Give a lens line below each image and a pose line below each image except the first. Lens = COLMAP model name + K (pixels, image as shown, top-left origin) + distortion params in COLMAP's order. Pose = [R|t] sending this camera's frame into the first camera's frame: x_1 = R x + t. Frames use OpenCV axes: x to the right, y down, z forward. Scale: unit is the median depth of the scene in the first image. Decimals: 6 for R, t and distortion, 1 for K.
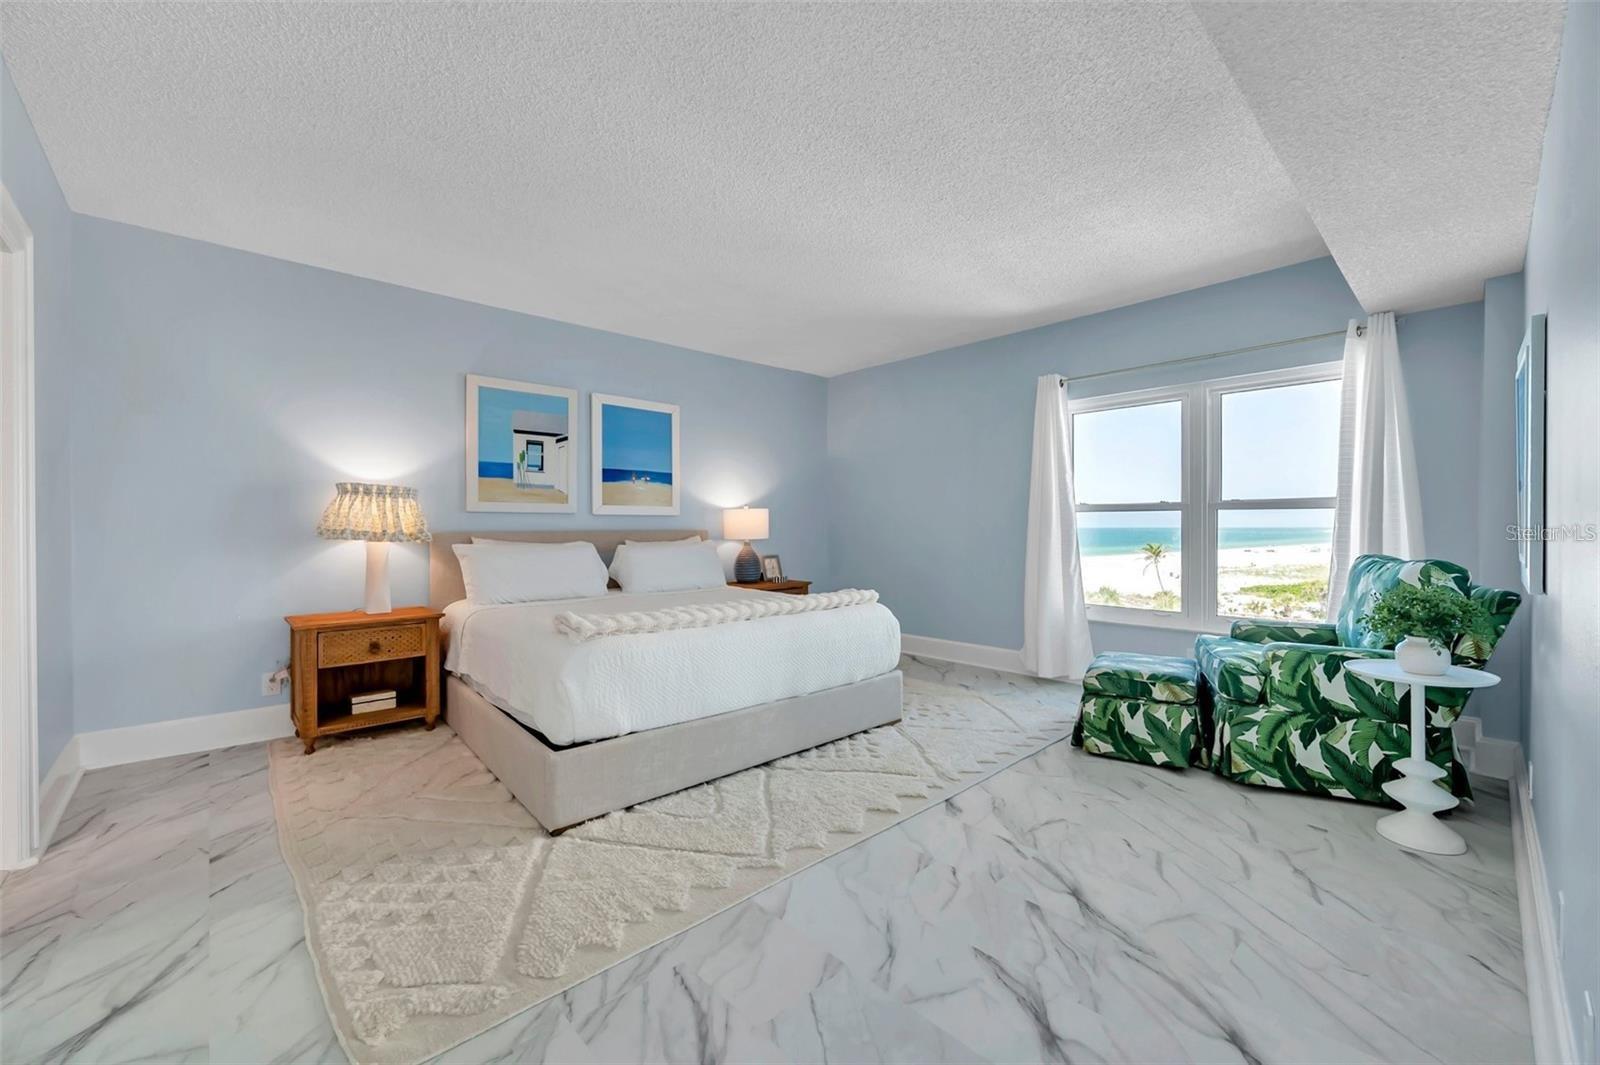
lens RADIAL K [[635.1, 0, 800.0], [0, 635.1, 532.5], [0, 0, 1]] dist [0.000570, 0.000313]
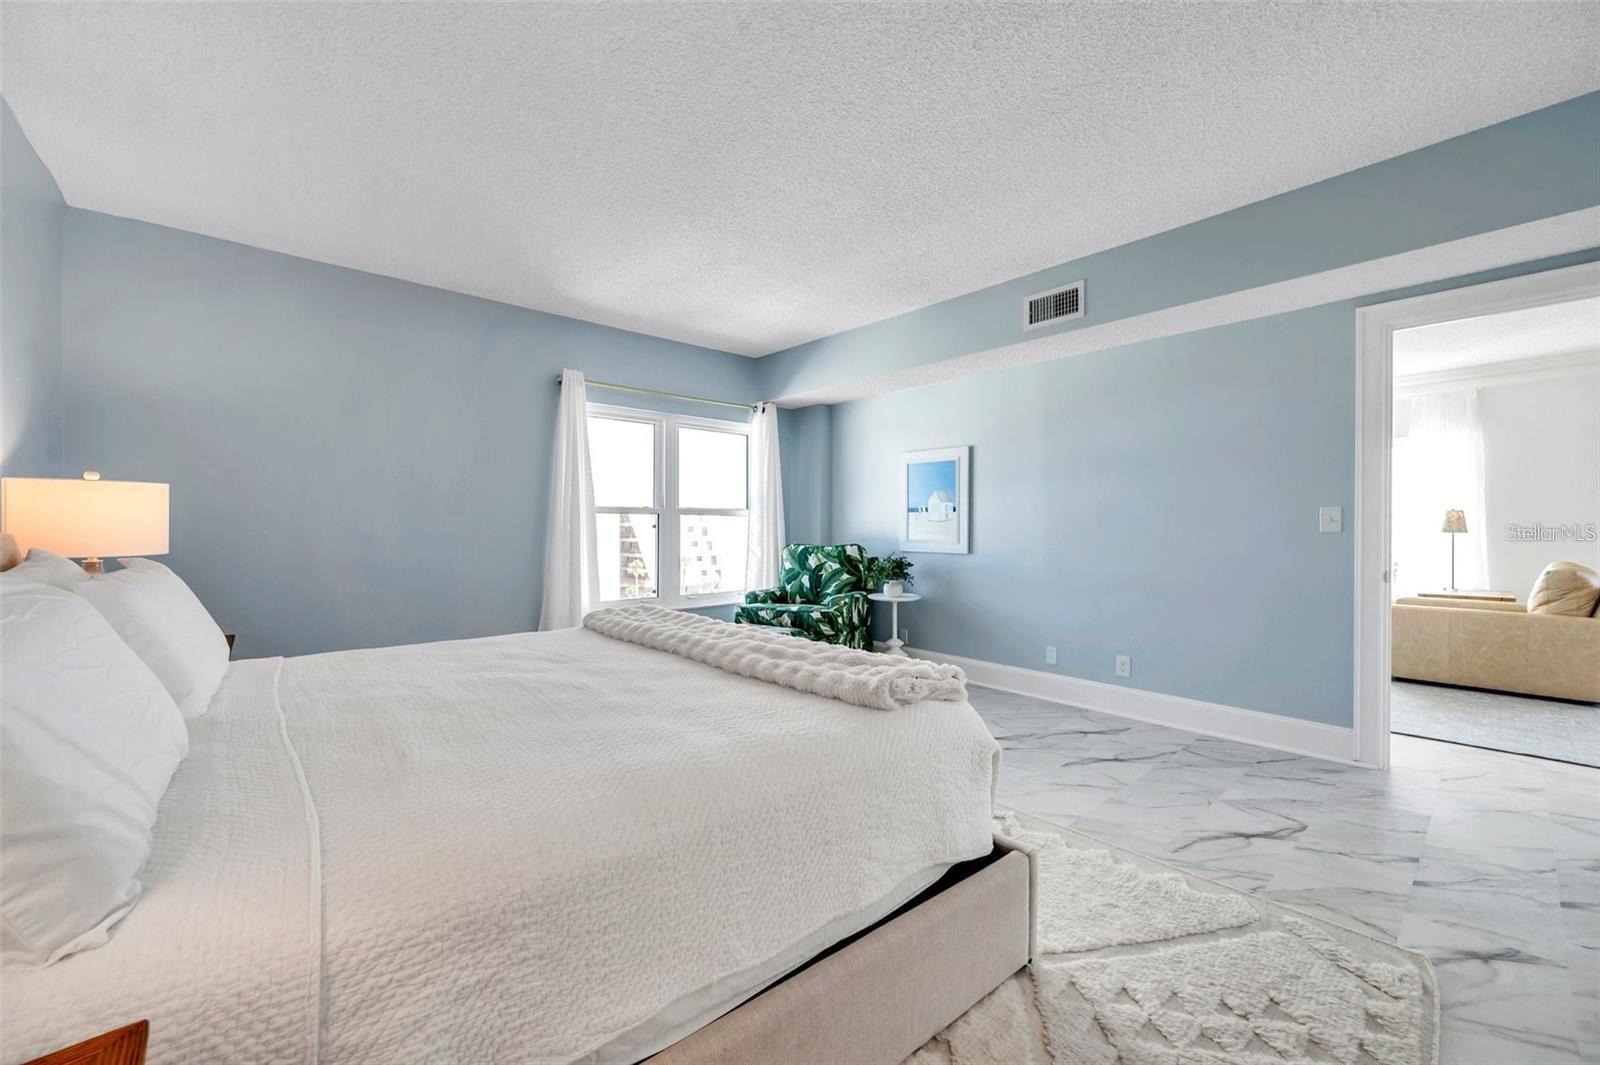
lens RADIAL K [[628.9, 0, 799.1], [0, 628.9, 529.9], [0, 0, 1]] dist [-0.003171, 0.001335]
pose [[0.025289, -0.001507, 0.999679, -0.686559], [0.007401, 0.999972, 0.001320, -0.004126], [-0.999653, 0.007365, 0.025299, 0.775974]]
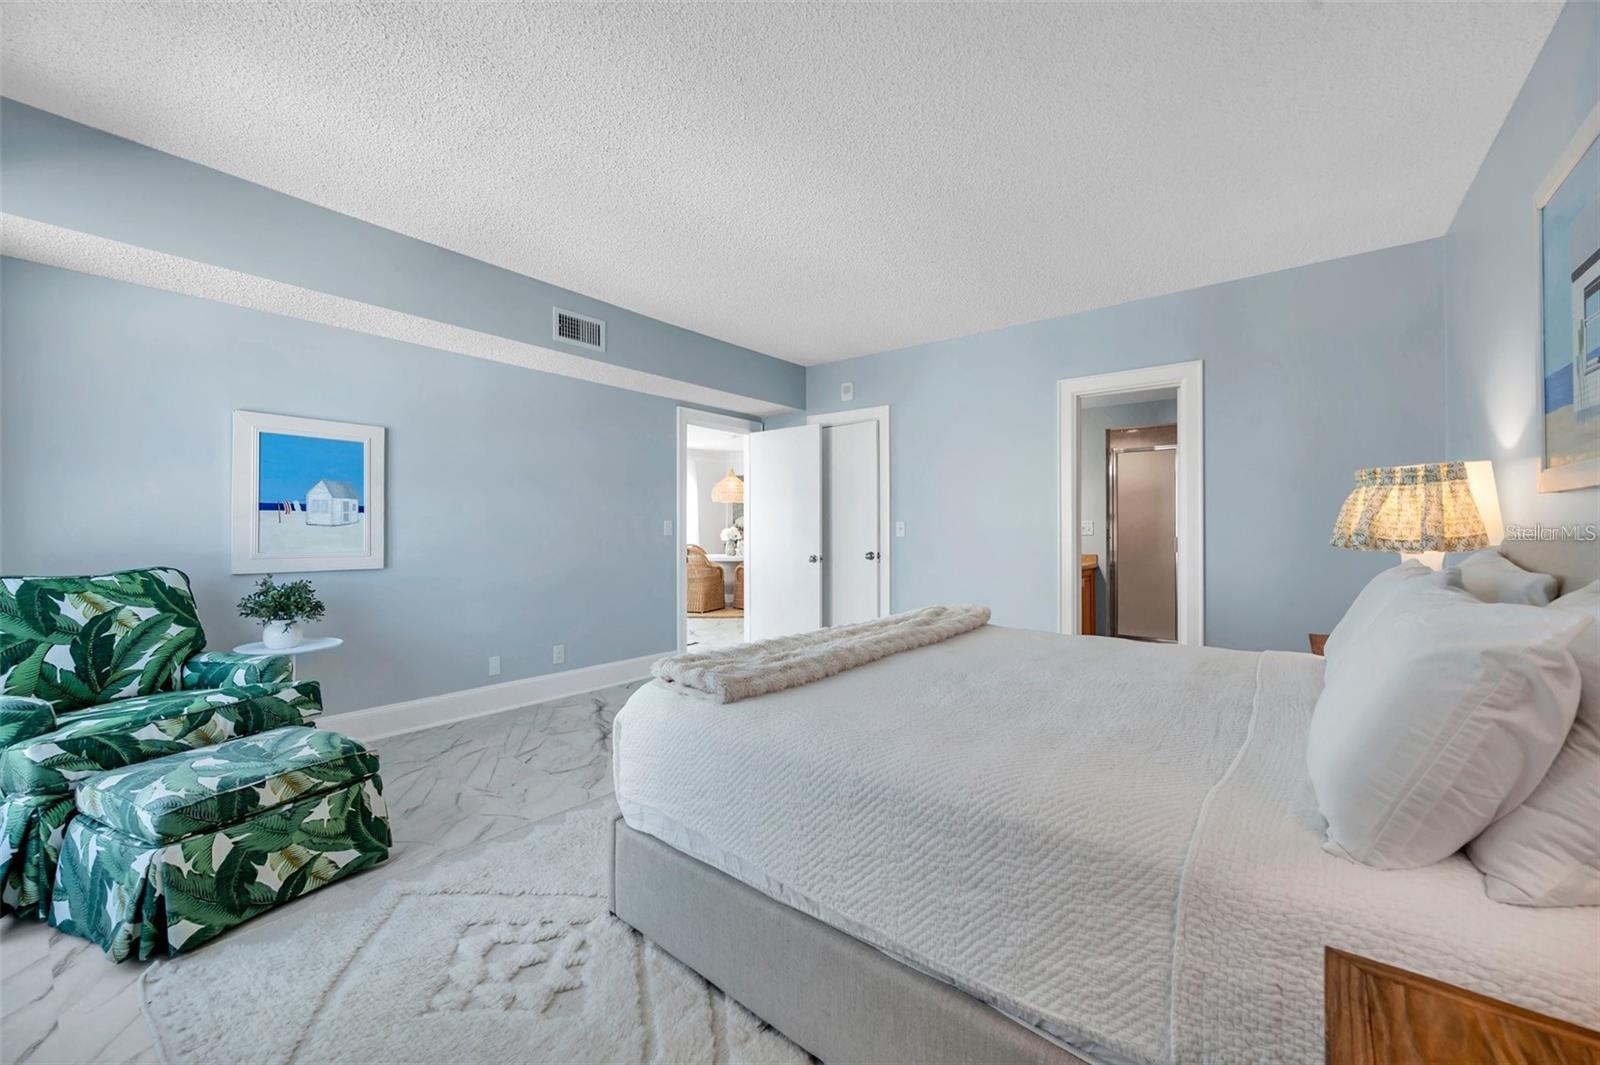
lens RADIAL K [[628.9, 0, 799.1], [0, 628.9, 529.9], [0, 0, 1]] dist [-0.003171, 0.001335]
pose [[-0.988330, 0.005280, -0.152239, 0.083243], [0.004598, 0.999978, 0.004827, -0.012493], [0.152261, 0.004071, -0.988332, 1.499229]]
